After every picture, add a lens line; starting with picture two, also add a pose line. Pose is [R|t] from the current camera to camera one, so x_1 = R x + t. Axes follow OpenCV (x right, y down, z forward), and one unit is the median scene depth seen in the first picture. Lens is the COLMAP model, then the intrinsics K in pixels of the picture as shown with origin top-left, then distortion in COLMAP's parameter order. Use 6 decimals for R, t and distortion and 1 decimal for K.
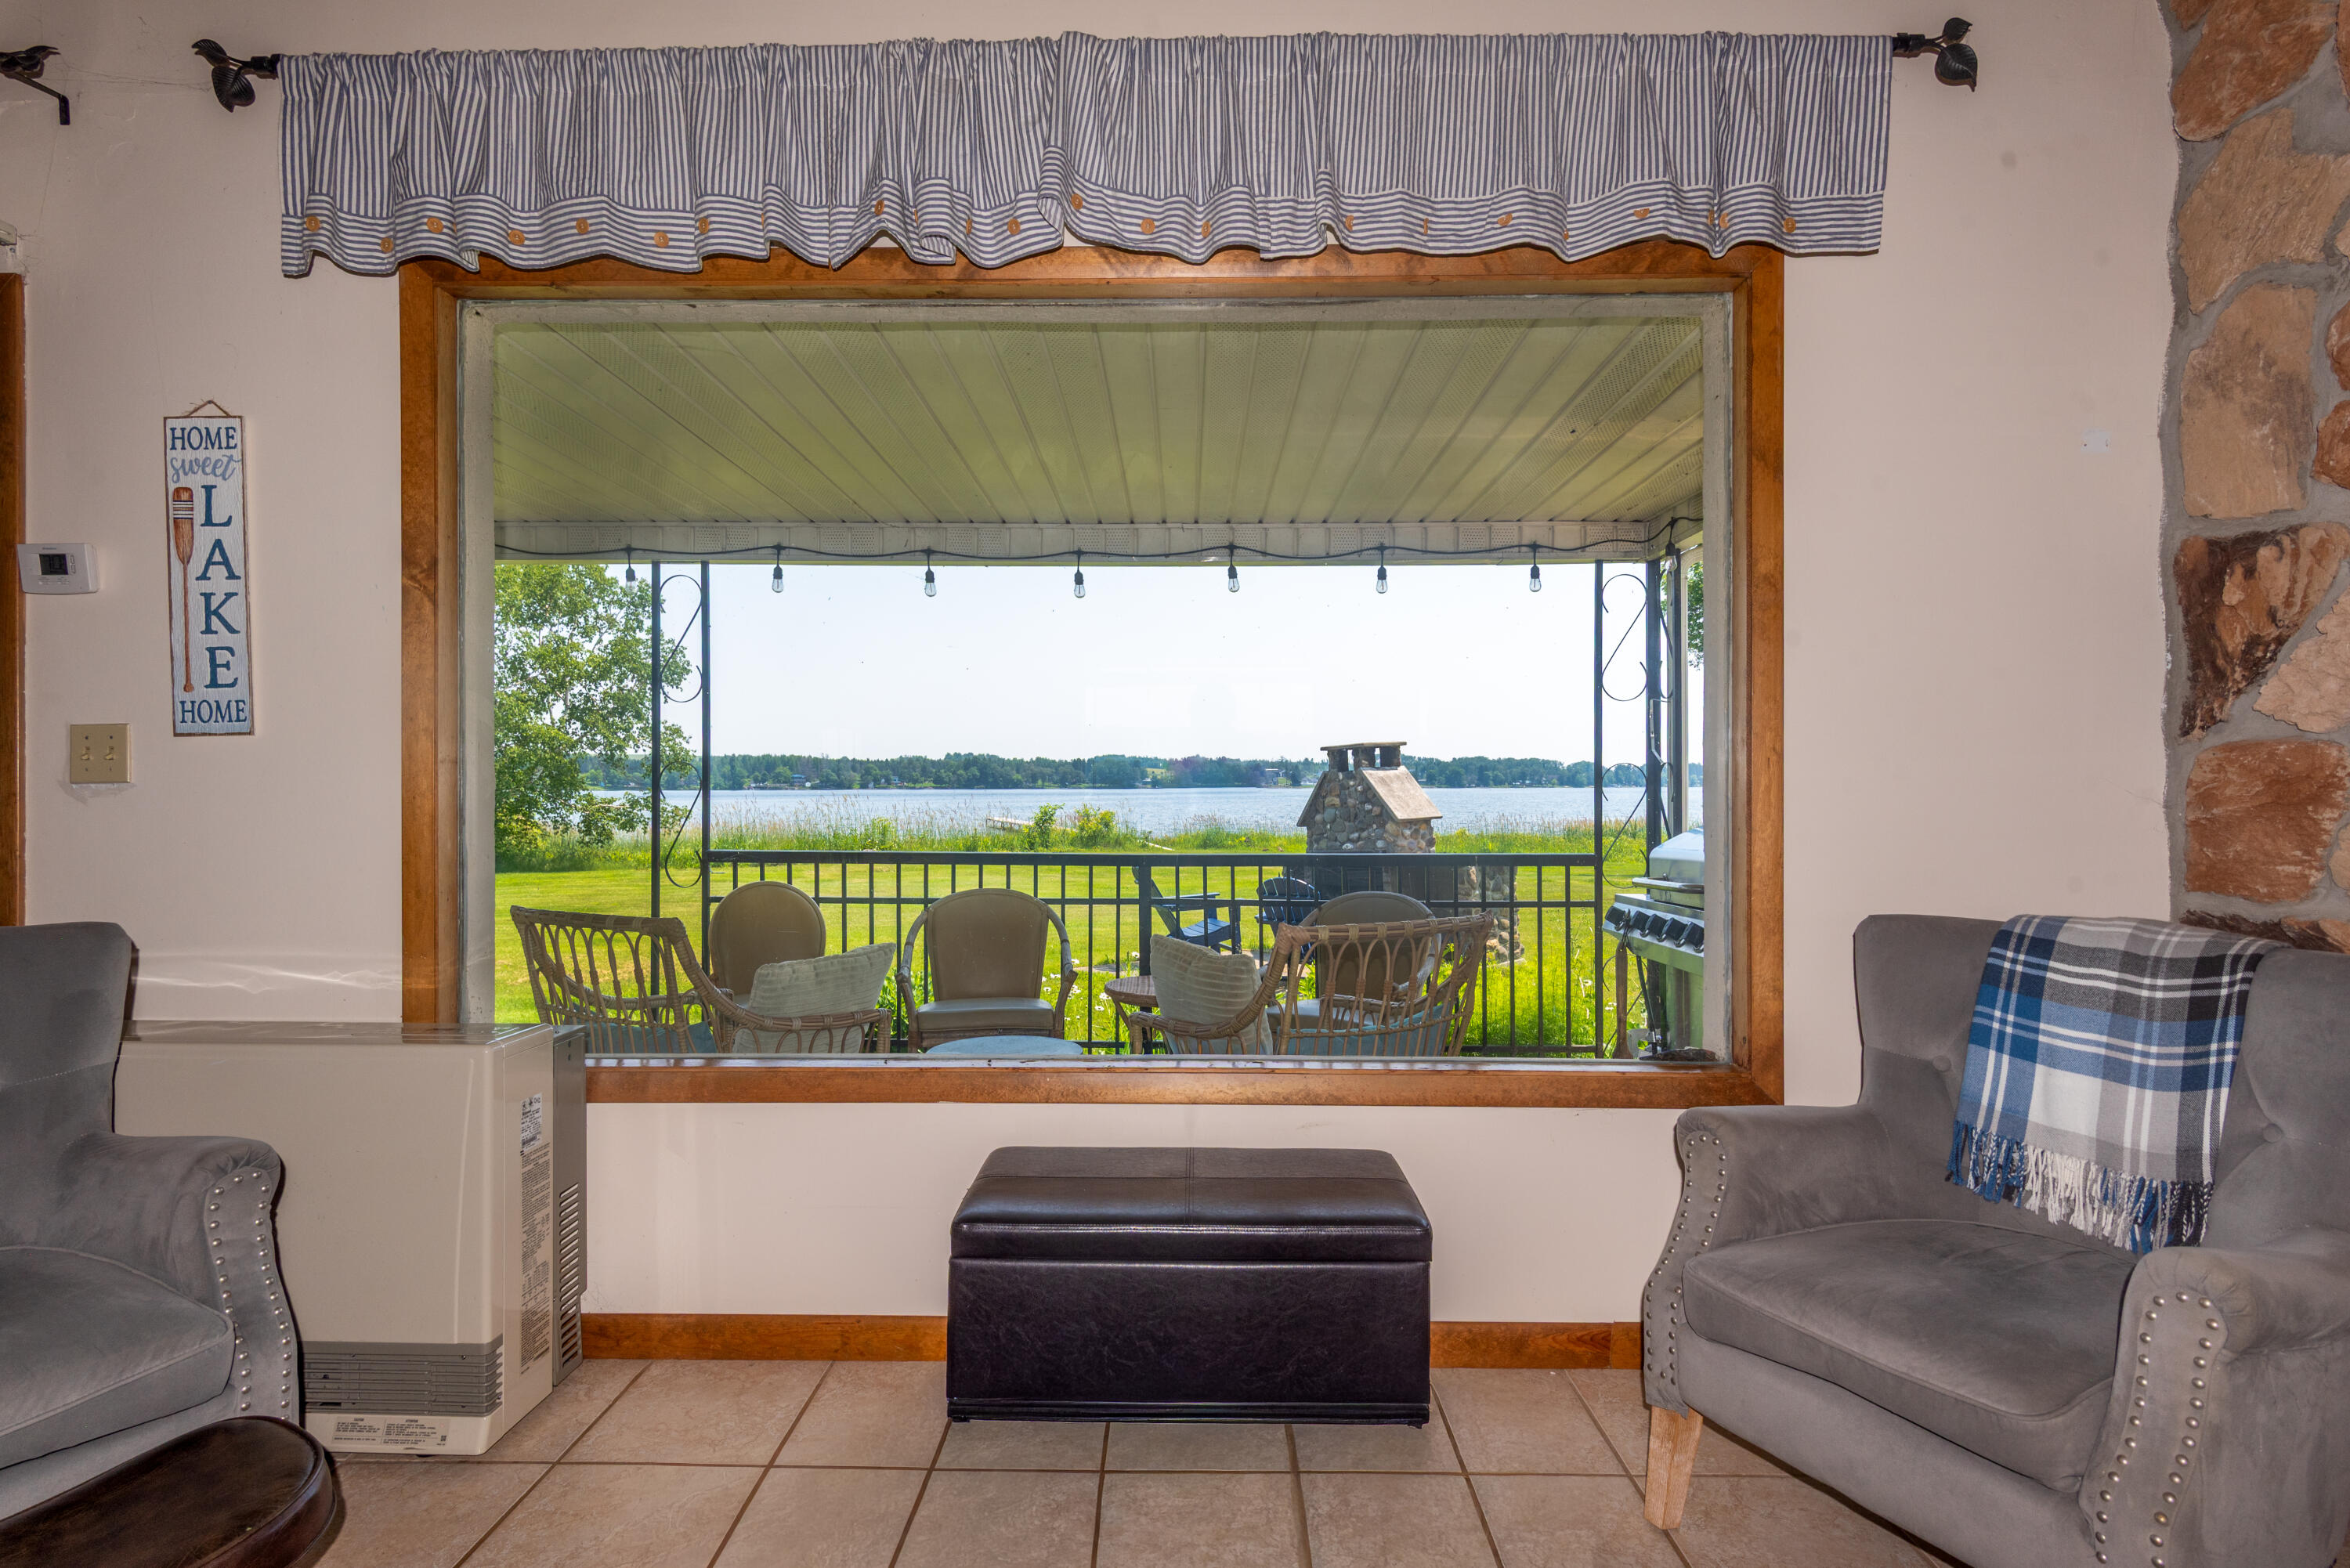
lens RADIAL K [[1141.6, 0, 1175.0], [0, 1141.6, 784.0], [0, 0, 1]] dist [0.003184, 0.000517]
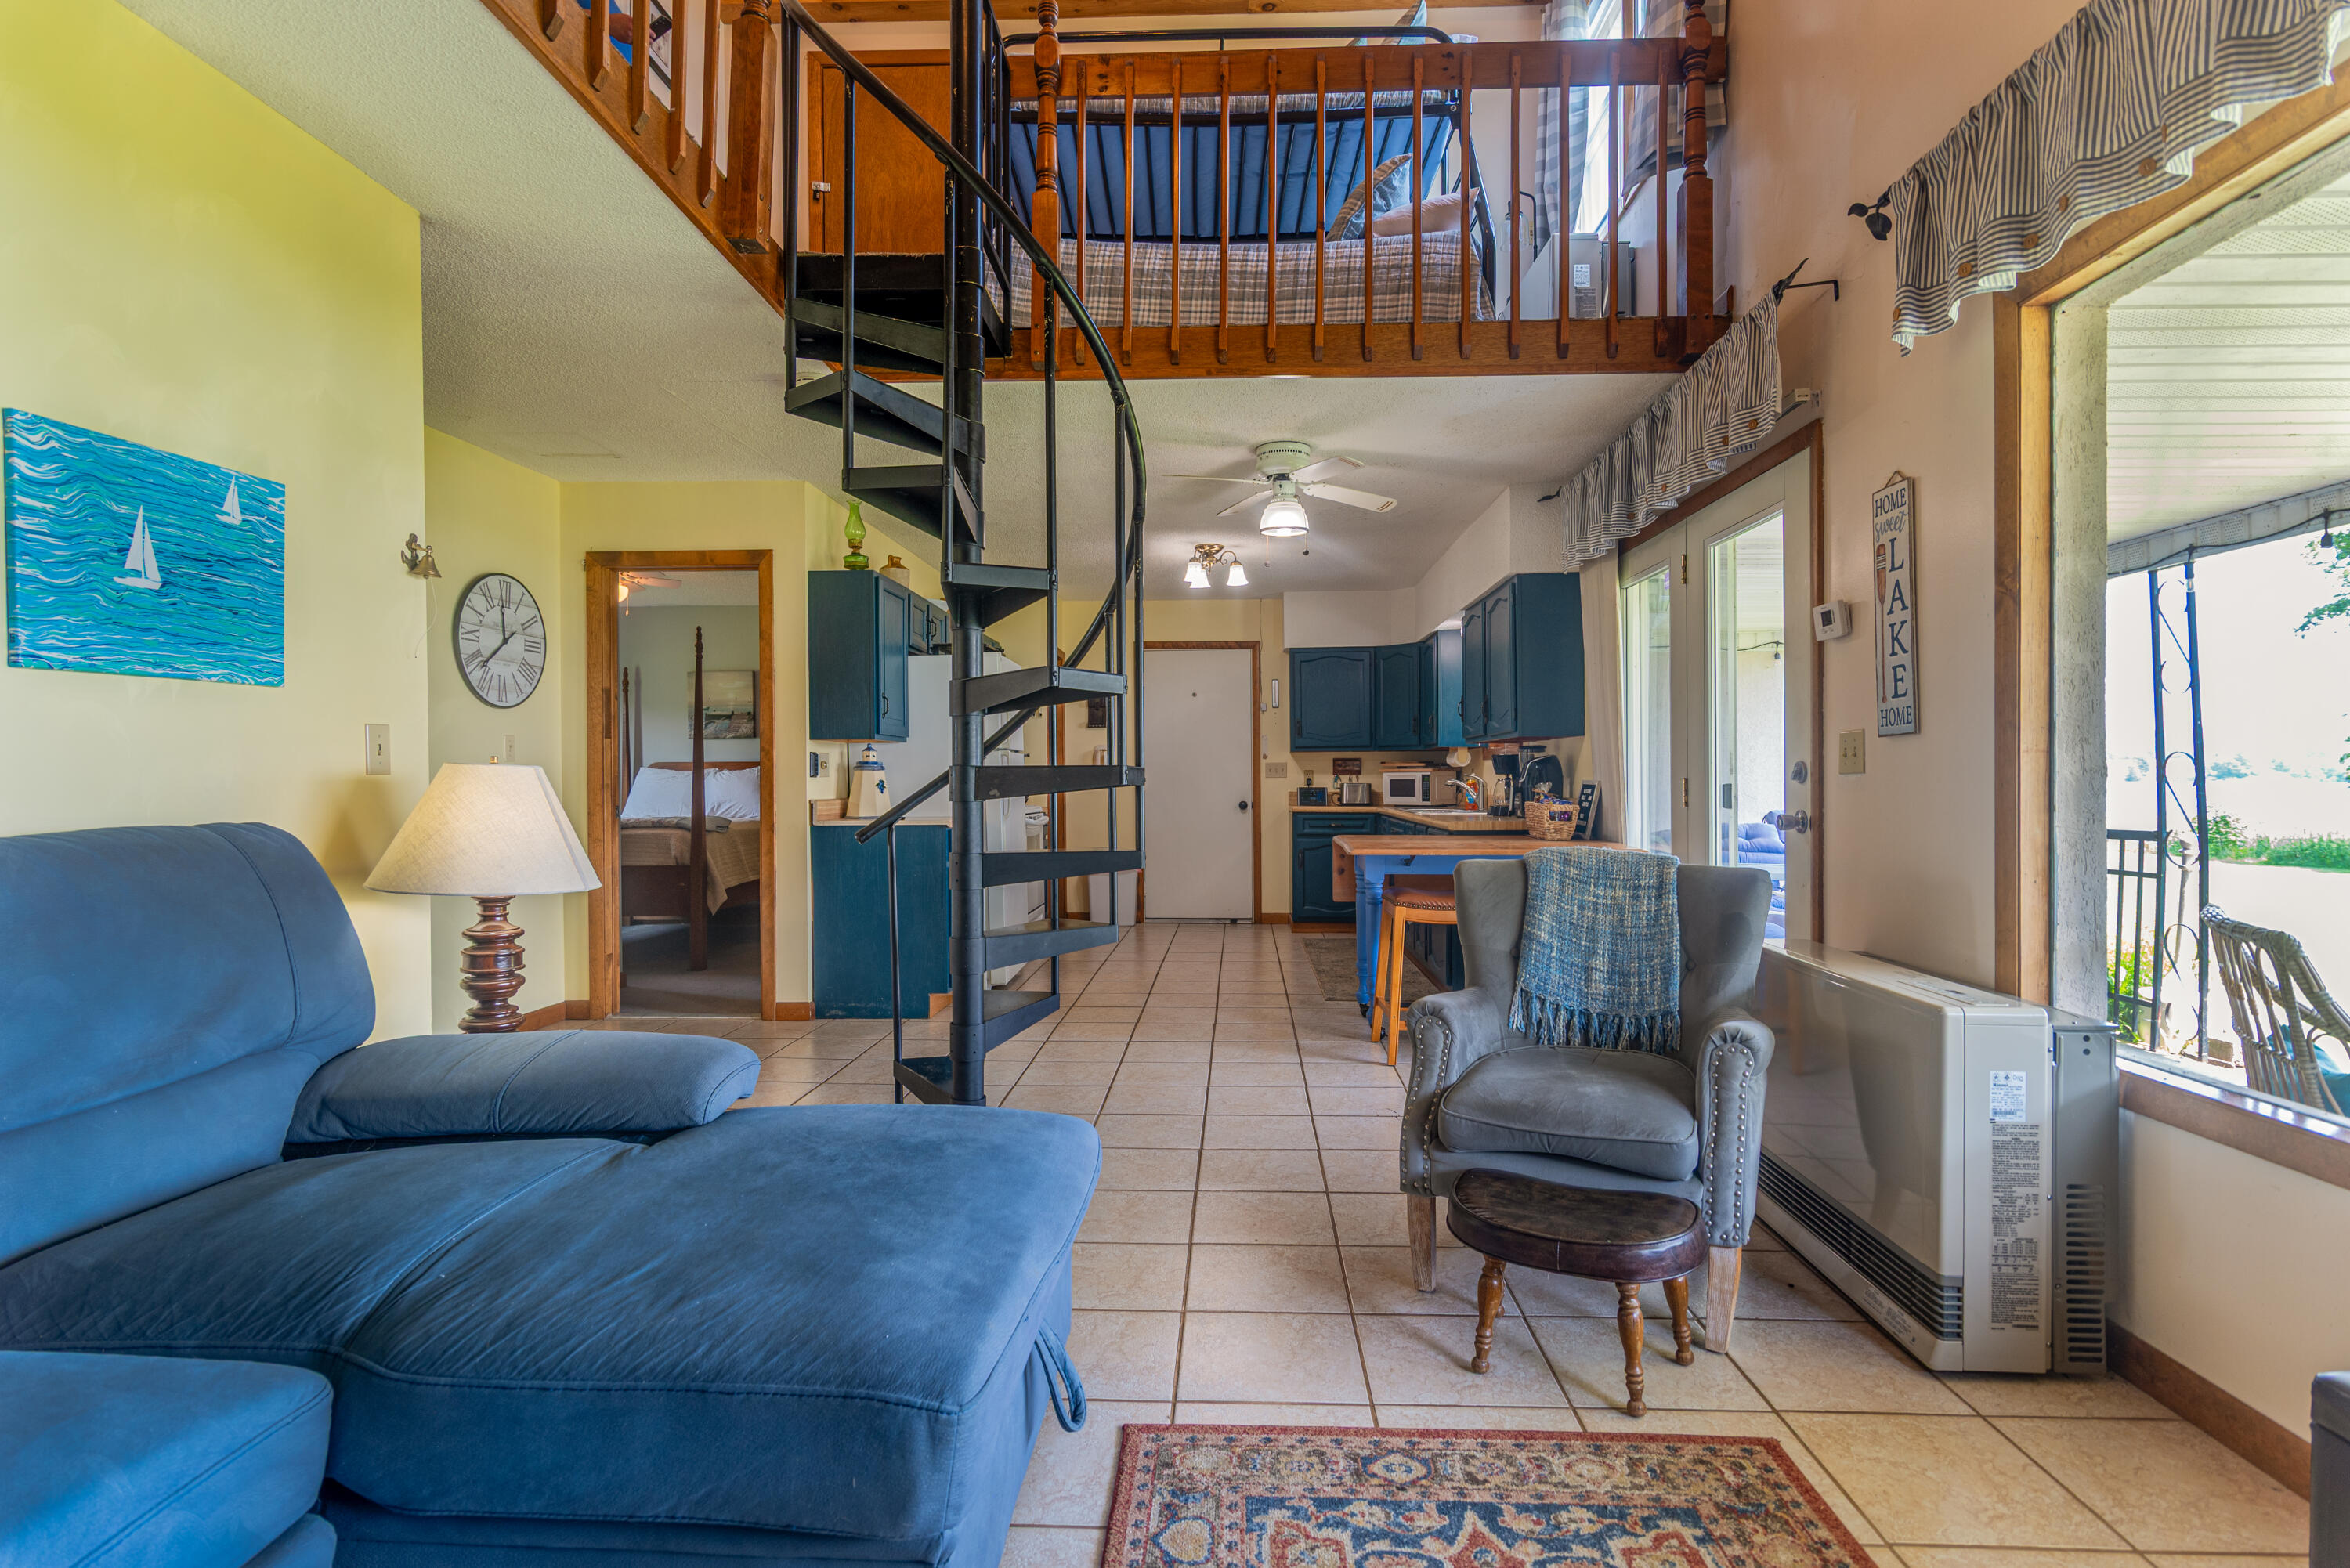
lens RADIAL K [[1141.6, 0, 1175.0], [0, 1141.6, 784.0], [0, 0, 1]] dist [0.003184, 0.000517]
pose [[-0.044875, 0.003287, -0.998987, 0.459699], [0.009808, 0.999948, 0.002850, -0.000275], [0.998944, -0.009670, -0.044905, 0.259267]]
